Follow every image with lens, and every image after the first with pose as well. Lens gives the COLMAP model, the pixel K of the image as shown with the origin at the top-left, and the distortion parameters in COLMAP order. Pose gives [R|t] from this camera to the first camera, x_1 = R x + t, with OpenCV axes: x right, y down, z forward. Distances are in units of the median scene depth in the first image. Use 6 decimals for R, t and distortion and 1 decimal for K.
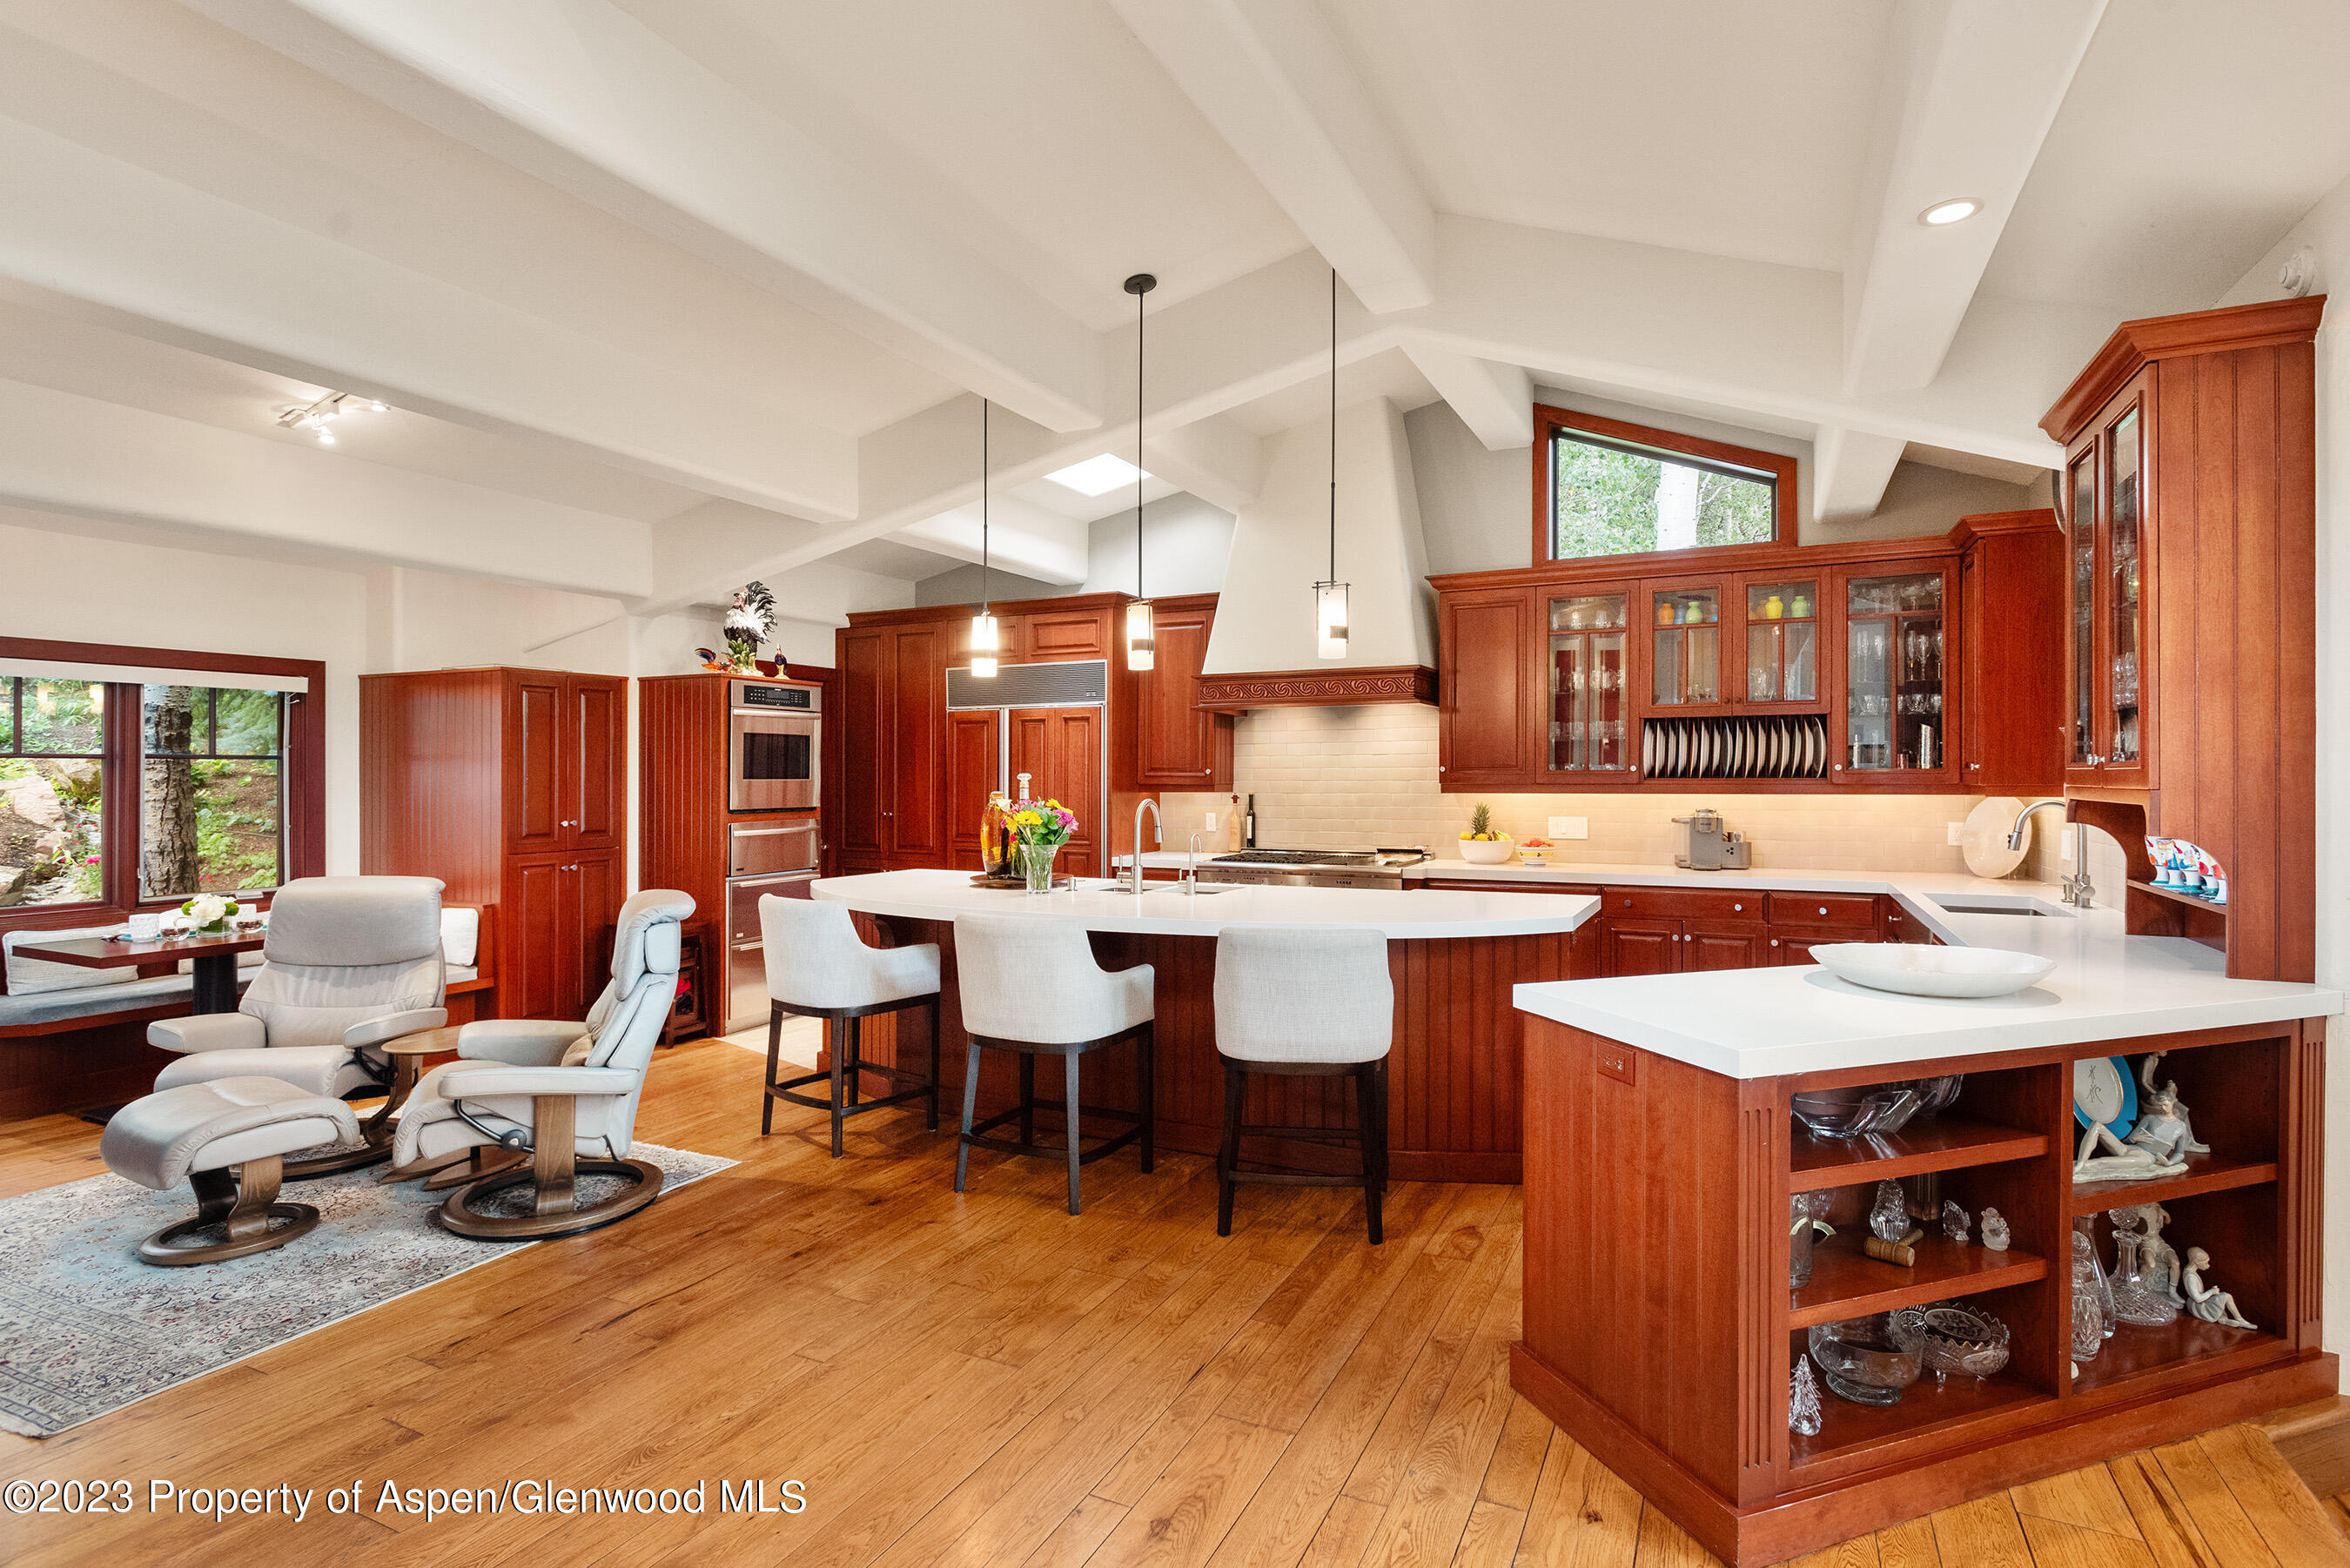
lens RADIAL K [[1214.0, 0, 1187.3], [0, 1214.0, 769.2], [0, 0, 1]] dist [0.017251, -0.006750]
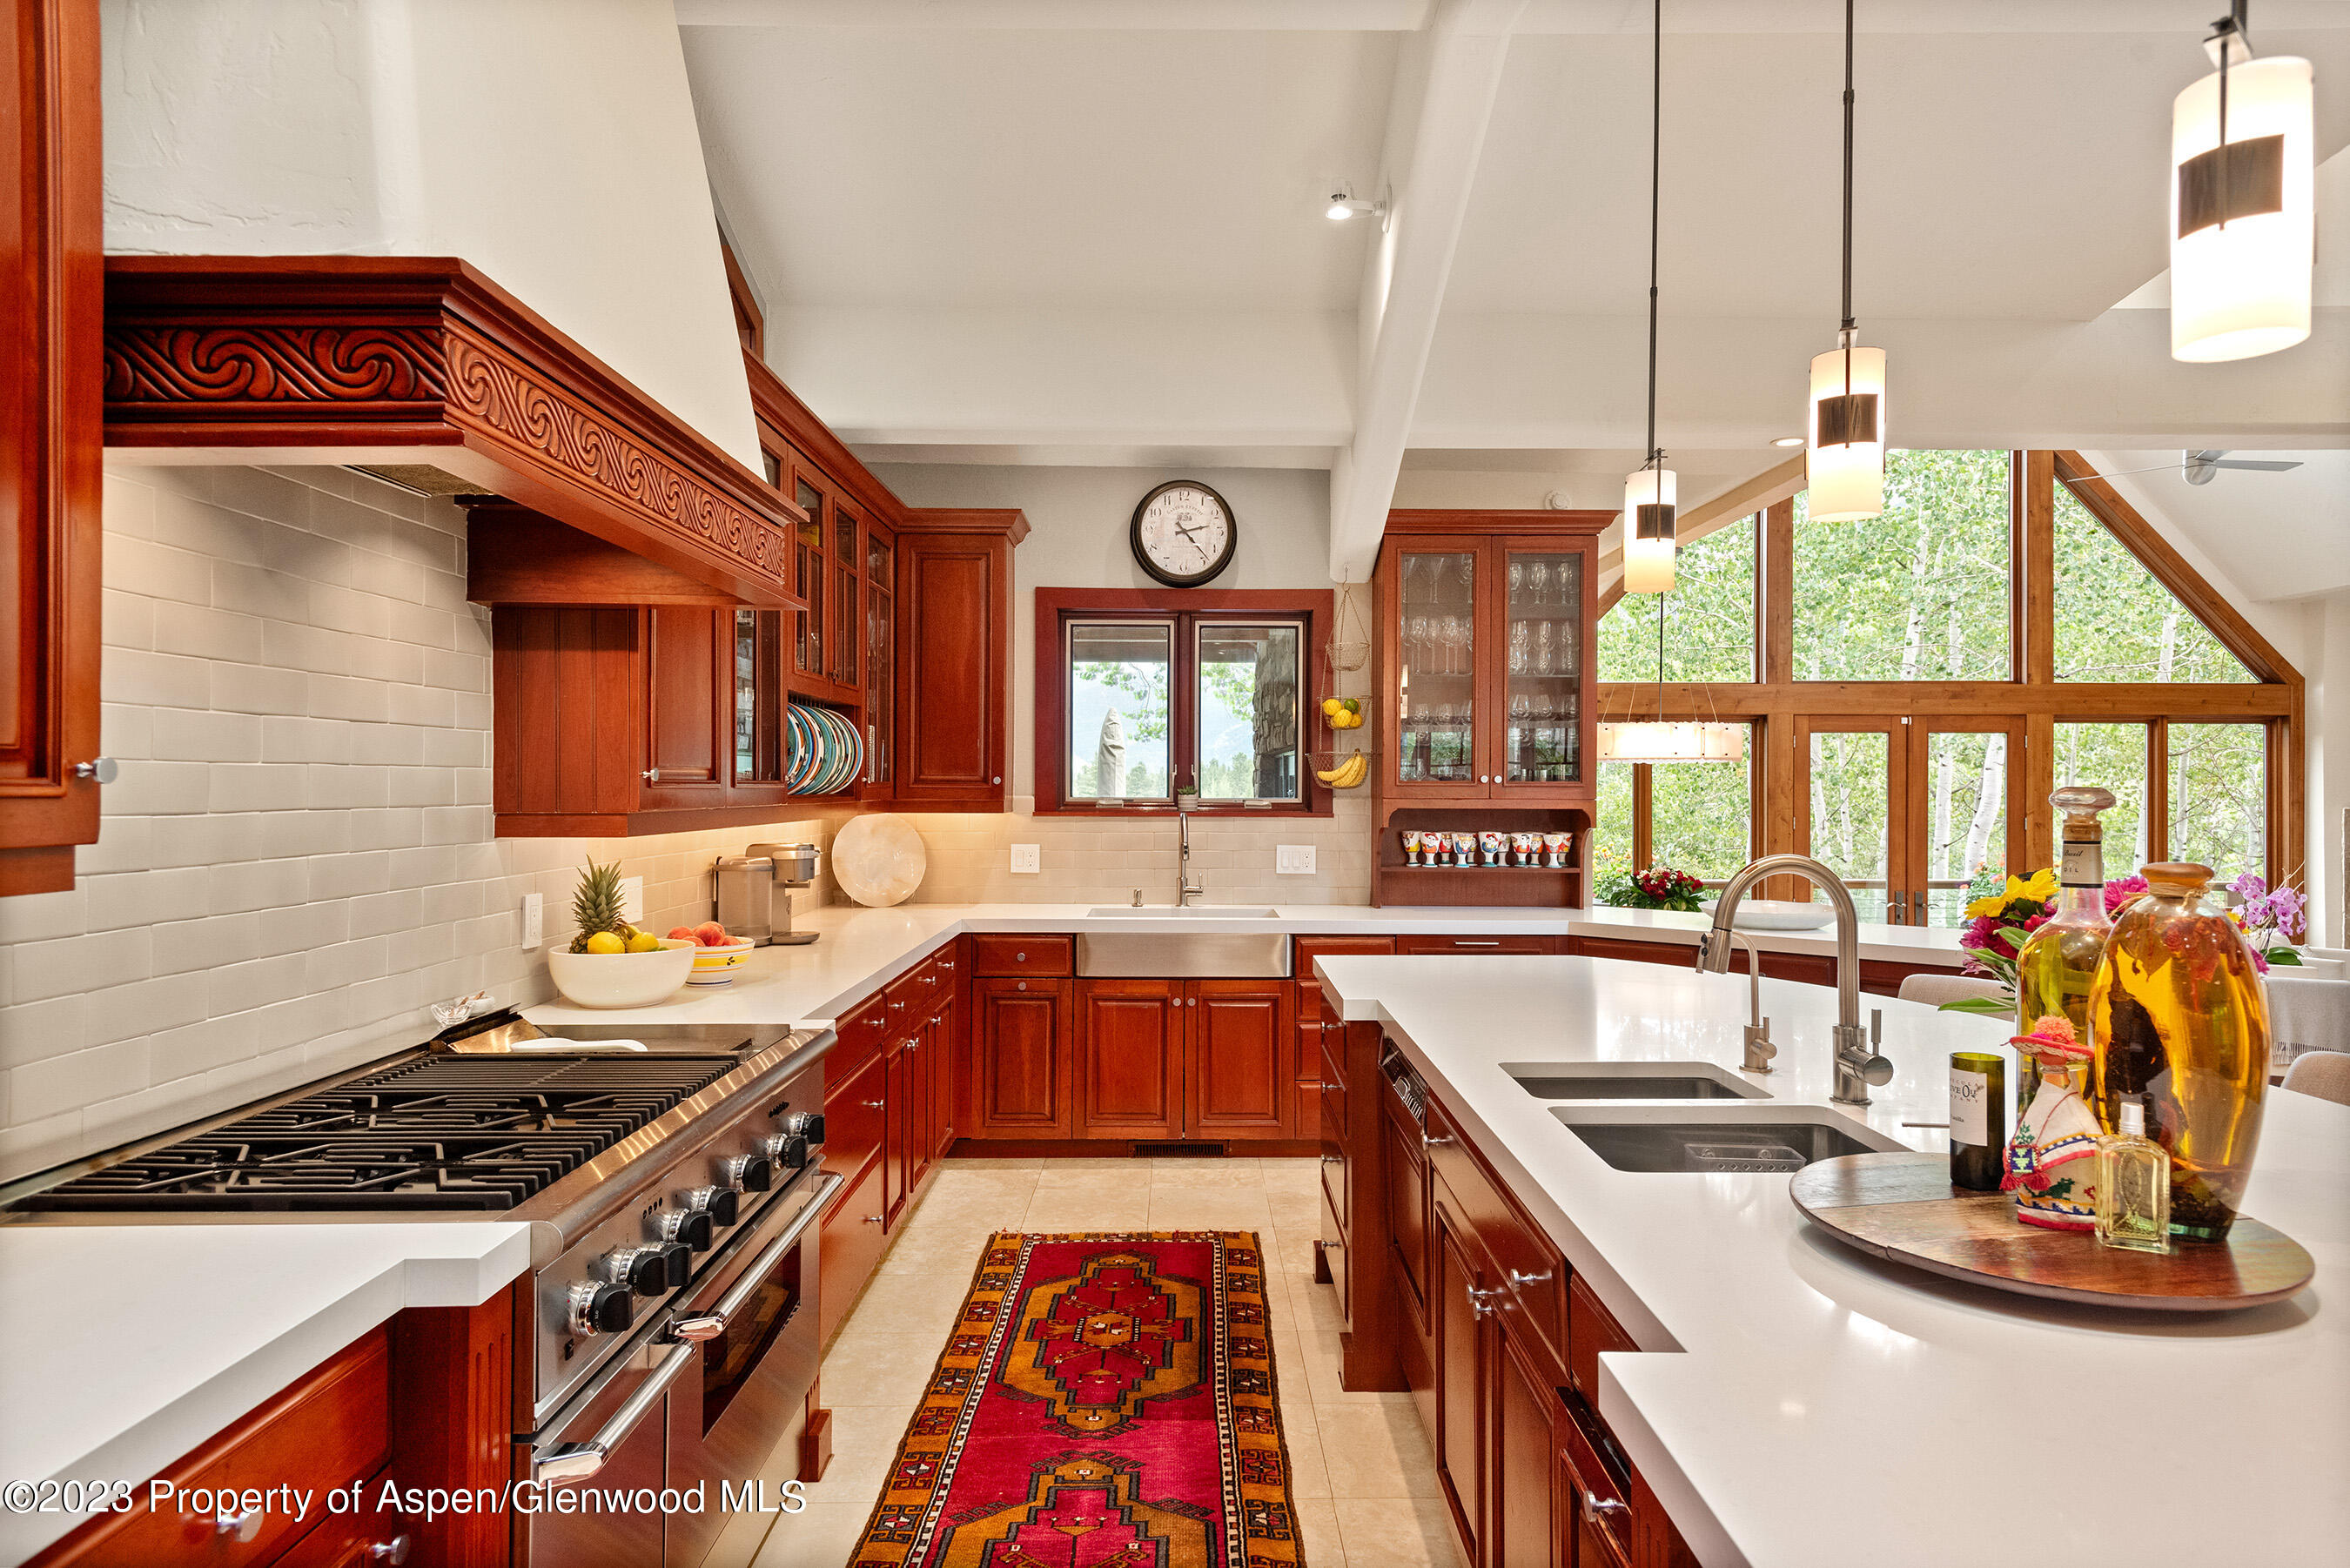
lens RADIAL K [[1301.6, 0, 1184.4], [0, 1301.6, 785.2], [0, 0, 1]] dist [0.015390, 0.000308]
pose [[-0.435835, 0.003596, 0.900019, -0.238265], [-0.003506, 0.999978, -0.005693, 0.005270], [-0.900020, -0.005637, -0.435813, 1.025307]]
